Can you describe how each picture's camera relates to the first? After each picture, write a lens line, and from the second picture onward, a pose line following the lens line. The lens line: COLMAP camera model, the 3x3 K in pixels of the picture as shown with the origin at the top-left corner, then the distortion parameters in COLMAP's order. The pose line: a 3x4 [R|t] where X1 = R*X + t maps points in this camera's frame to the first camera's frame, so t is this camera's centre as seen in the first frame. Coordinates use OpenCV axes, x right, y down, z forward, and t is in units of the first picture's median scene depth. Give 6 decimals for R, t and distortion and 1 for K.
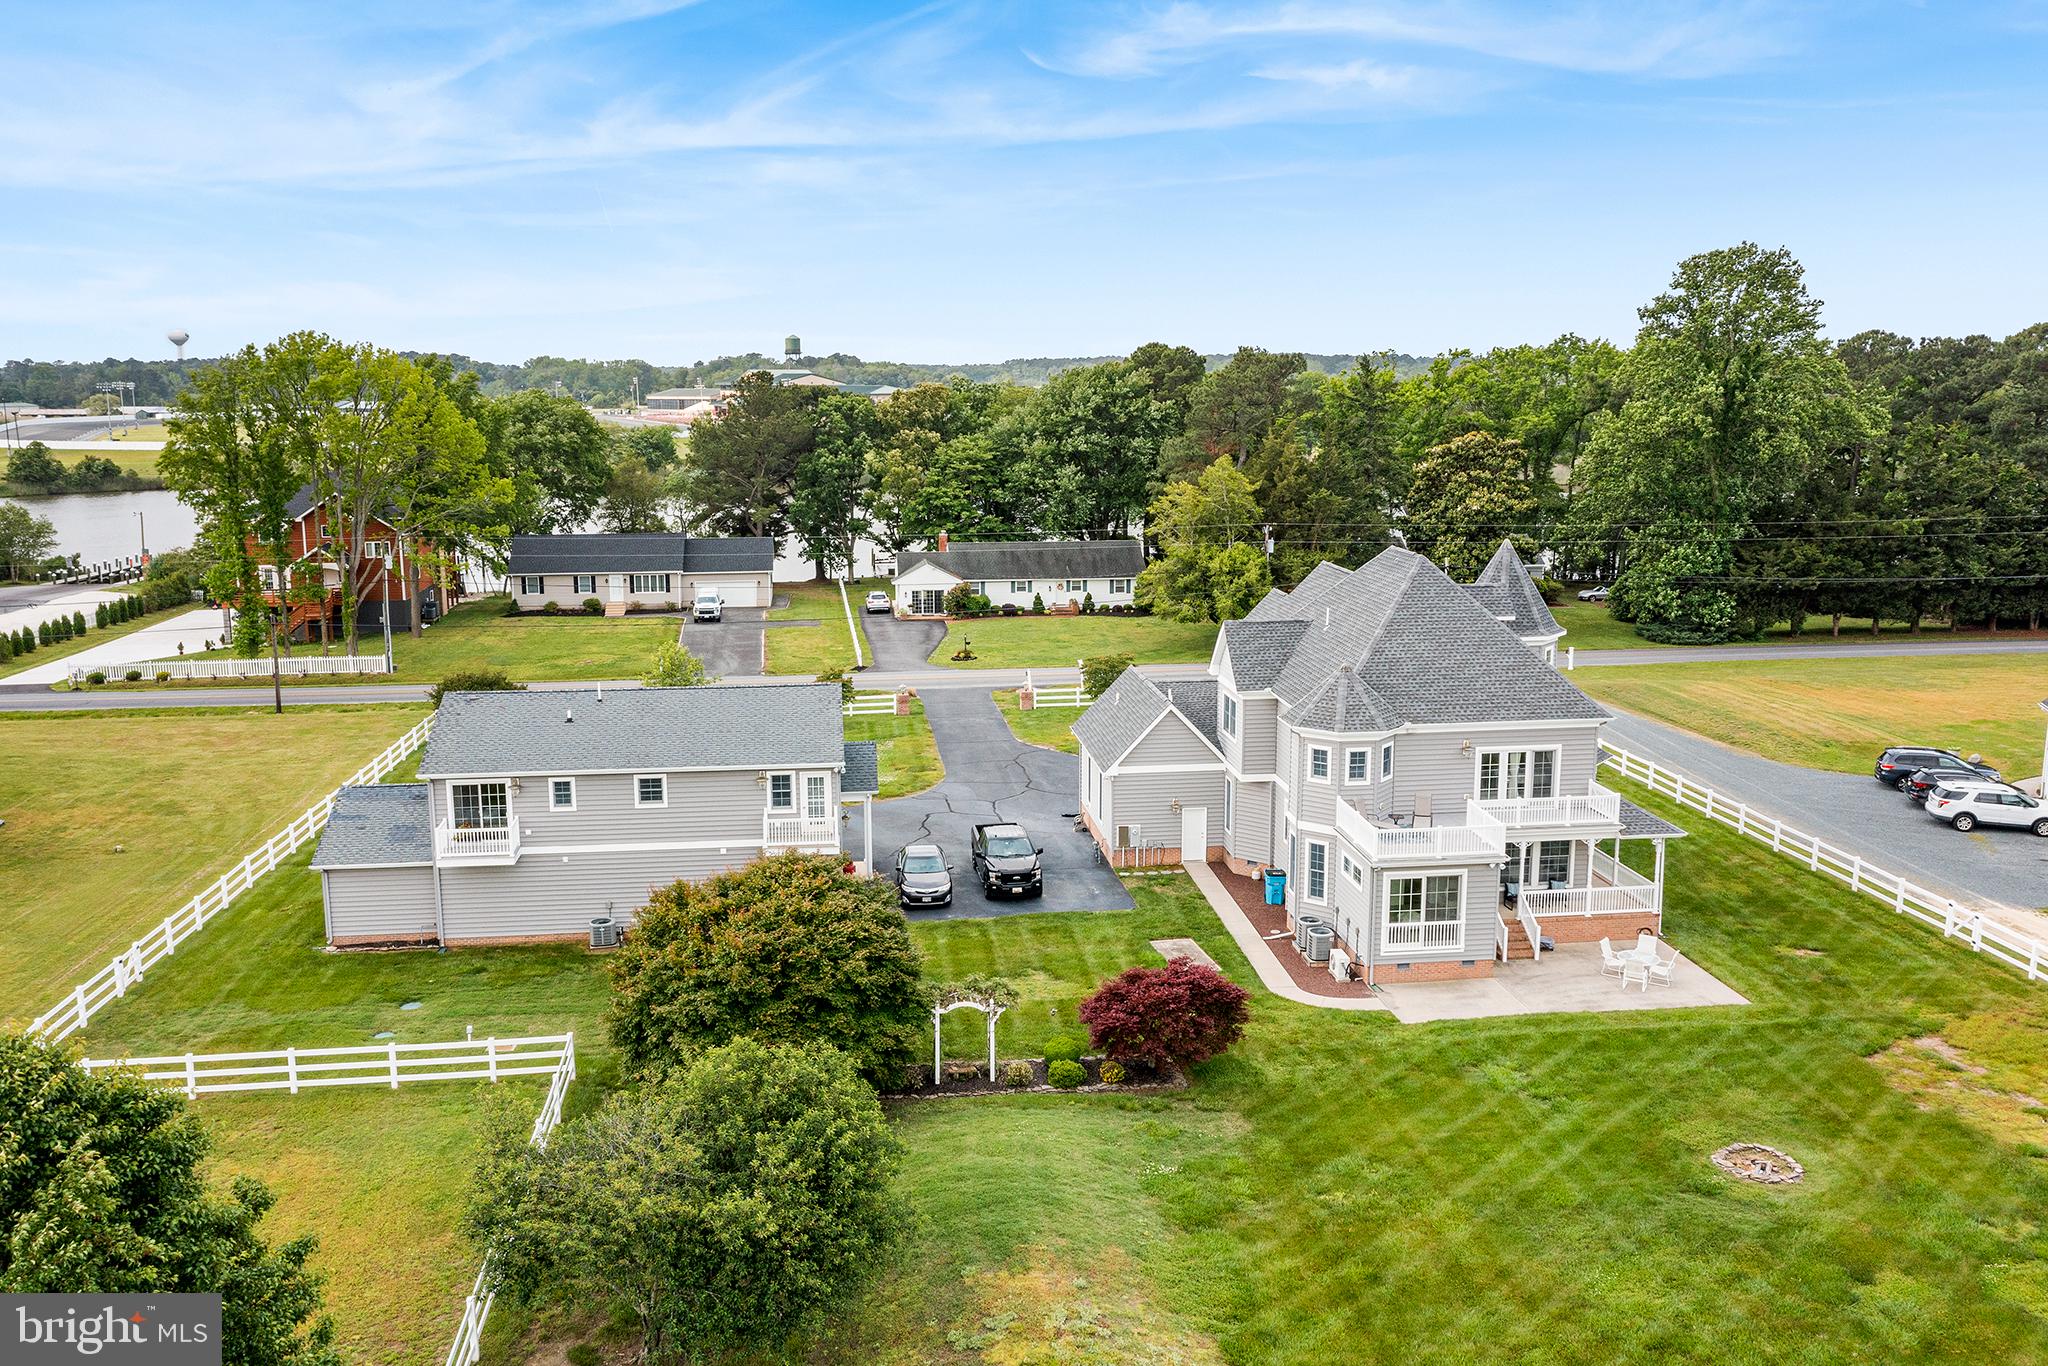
lens RADIAL K [[1622.7, 0, 1024.0], [0, 1622.7, 683.0], [0, 0, 1]] dist [-0.006185, 0.014096]
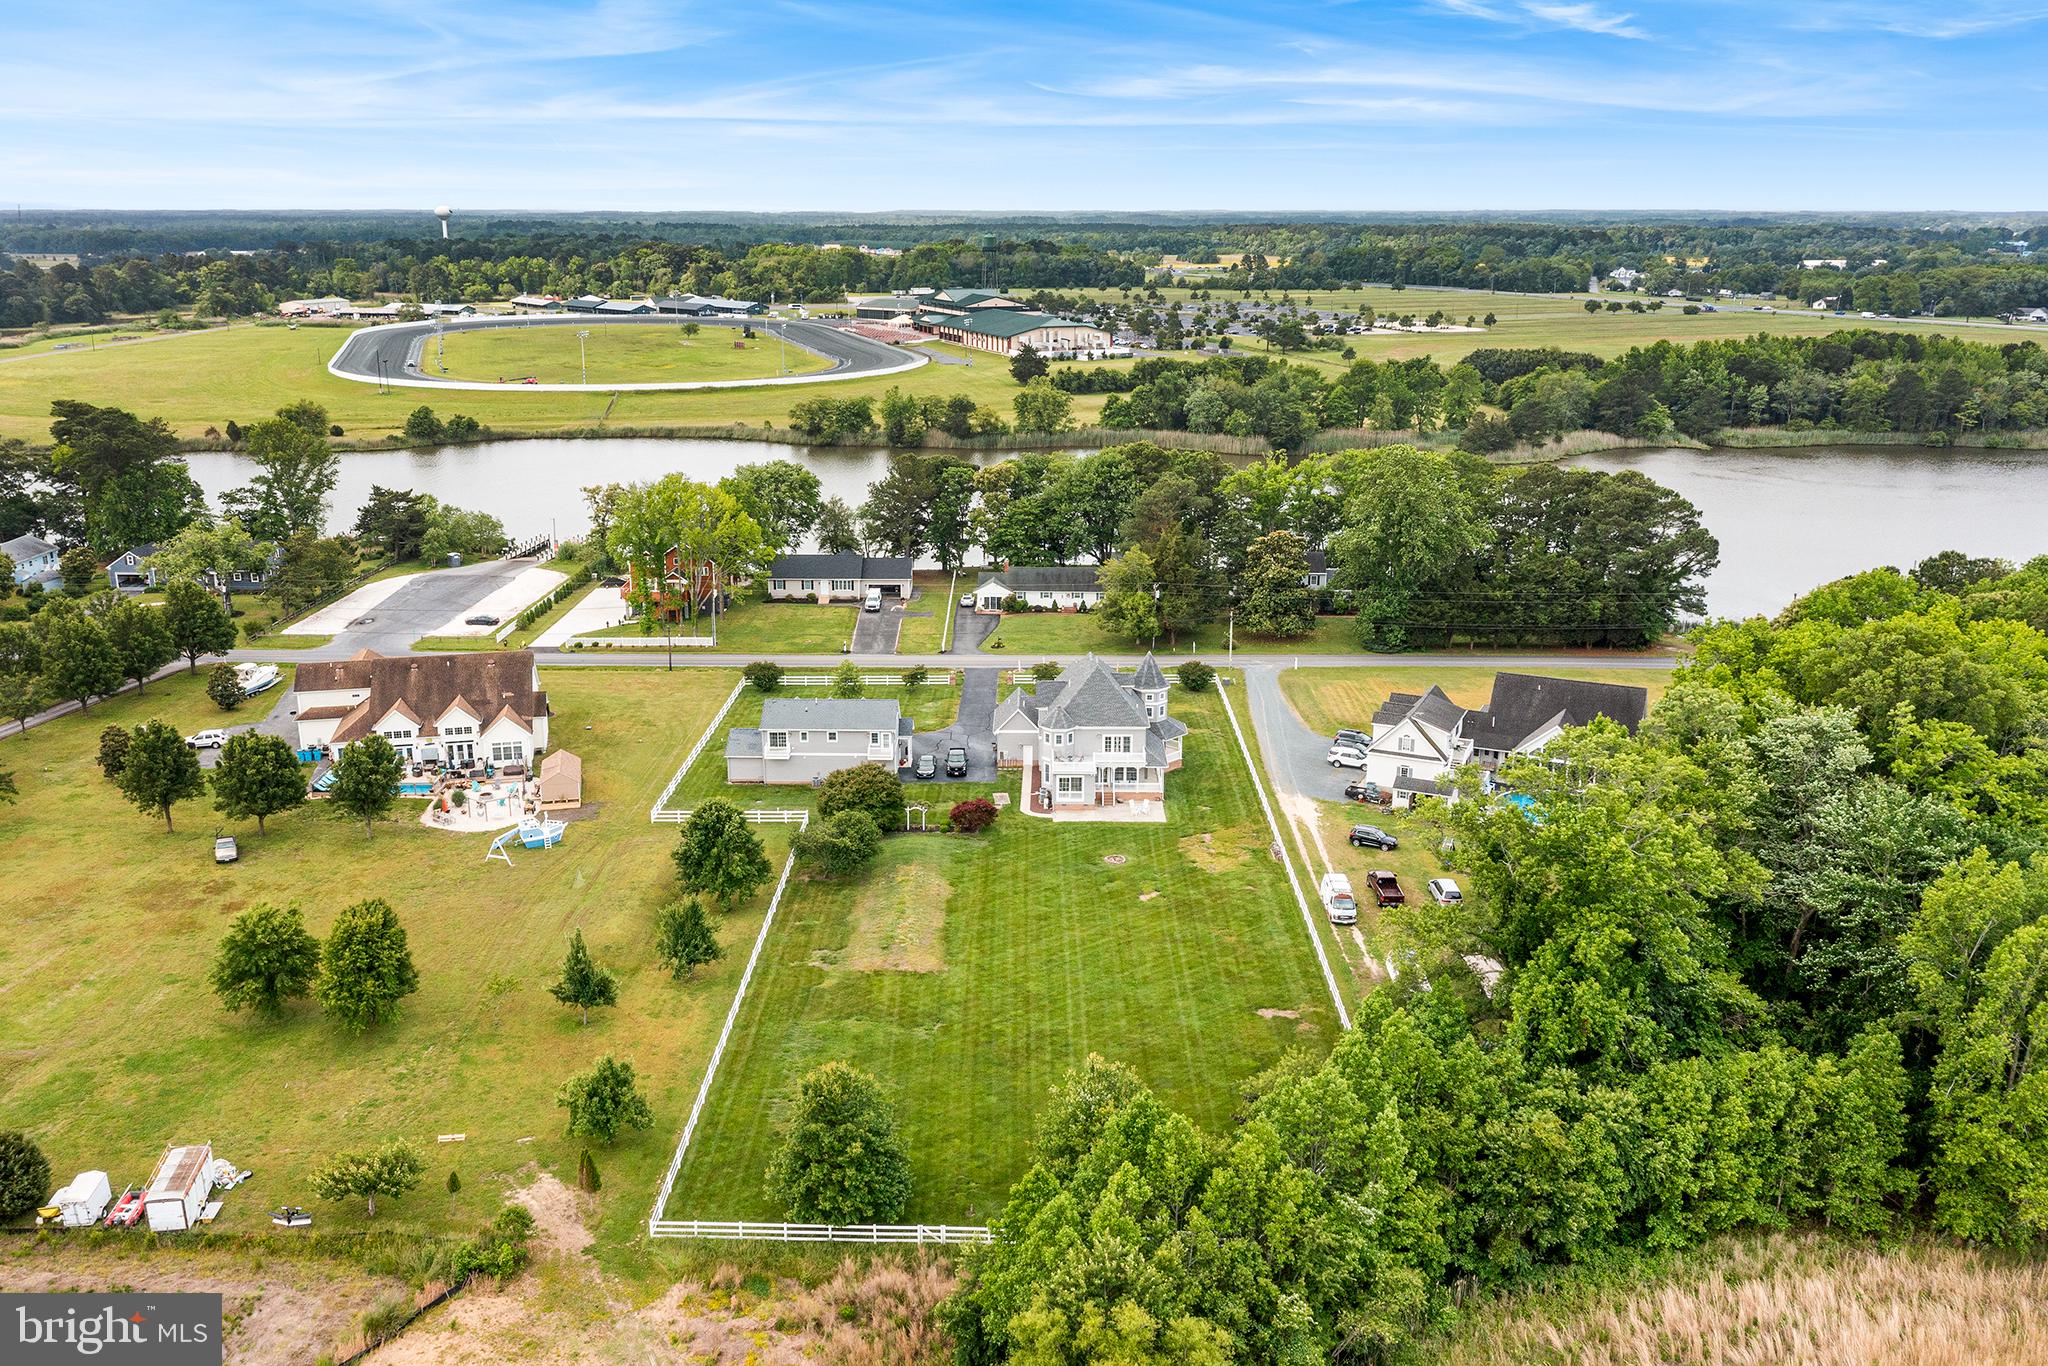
lens RADIAL K [[1622.7, 0, 1024.0], [0, 1622.7, 683.0], [0, 0, 1]] dist [-0.006185, 0.014096]
pose [[0.991710, 0.041995, -0.121442, 0.489589], [-0.030534, 0.995033, 0.094745, -0.330877], [0.124818, -0.090251, 0.988066, -1.945115]]
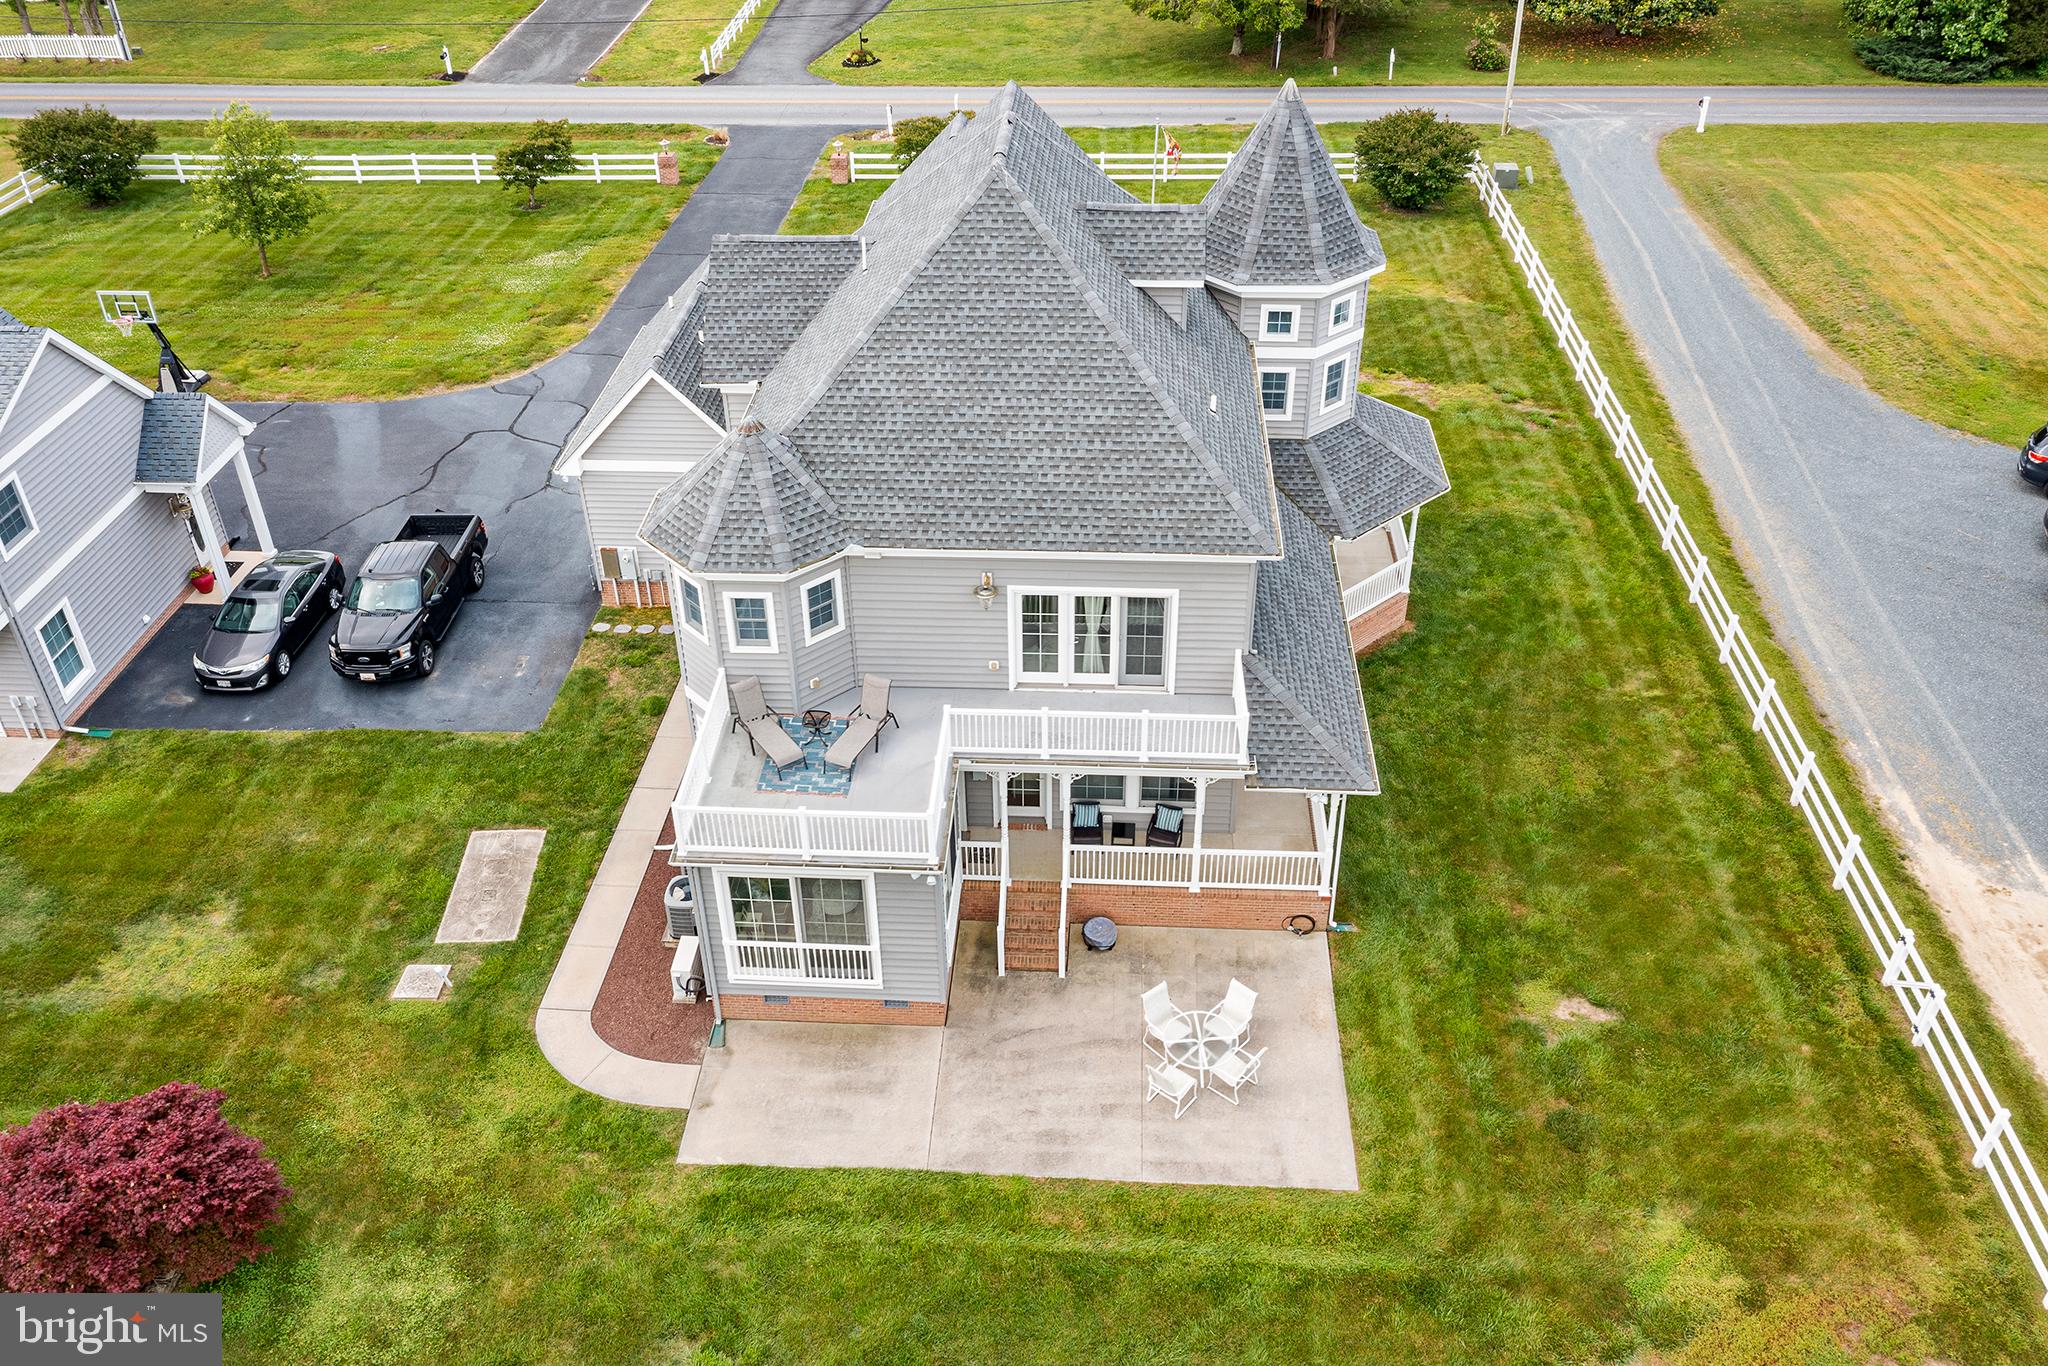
lens RADIAL K [[1622.6, 0, 1029.0], [0, 1622.6, 655.8], [0, 0, 1]] dist [-0.005197, 0.000734]
pose [[0.984356, 0.096102, -0.147672, 0.361883], [-0.027588, 0.911877, 0.409536, -0.152992], [0.174016, -0.399055, 0.900263, 0.516611]]
